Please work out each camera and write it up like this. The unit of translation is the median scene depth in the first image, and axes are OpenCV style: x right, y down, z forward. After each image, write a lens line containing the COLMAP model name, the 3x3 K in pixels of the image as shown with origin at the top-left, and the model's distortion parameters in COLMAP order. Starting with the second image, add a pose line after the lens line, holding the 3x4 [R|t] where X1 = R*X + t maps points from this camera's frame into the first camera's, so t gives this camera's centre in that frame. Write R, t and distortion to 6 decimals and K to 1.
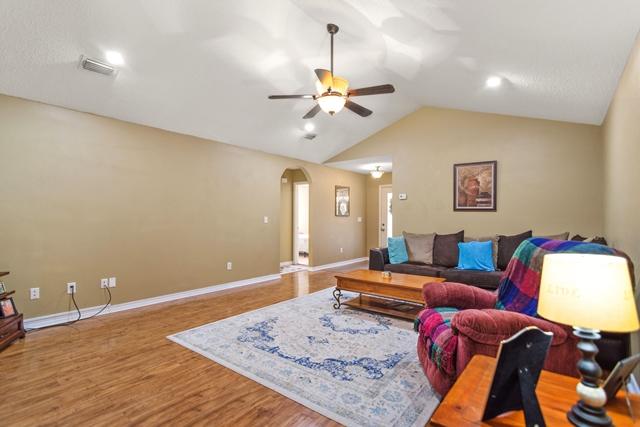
lens RADIAL K [[309.7, 0, 318.5], [0, 309.7, 211.8], [0, 0, 1]] dist [0.000248, 0.001086]
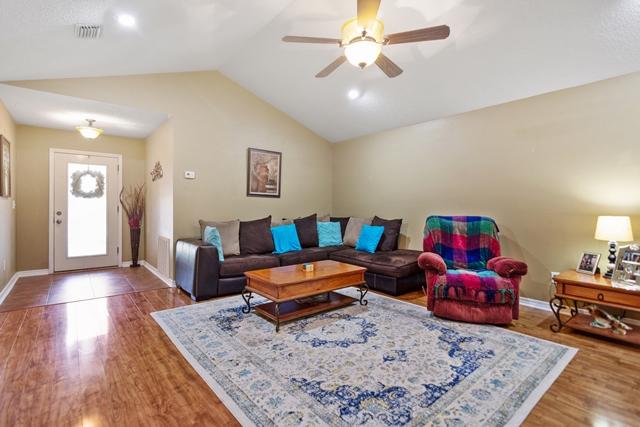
lens RADIAL K [[309.7, 0, 318.5], [0, 309.7, 211.8], [0, 0, 1]] dist [0.000248, 0.001086]
pose [[0.206553, -0.016391, 0.978298, -0.627635], [-0.024732, 0.999453, 0.021967, 0.026604], [-0.978123, -0.028733, 0.206035, 0.806112]]
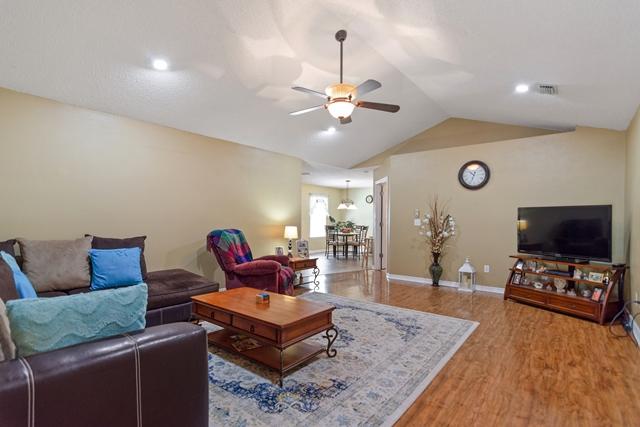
lens RADIAL K [[309.3, 0, 320.3], [0, 309.3, 227.2], [0, 0, 1]] dist [-0.000895, -0.000038]
pose [[-0.999905, -0.012941, 0.004733, 0.086920], [-0.012937, 0.999916, 0.000844, 0.038064], [-0.004743, 0.000783, -0.999988, 1.728401]]
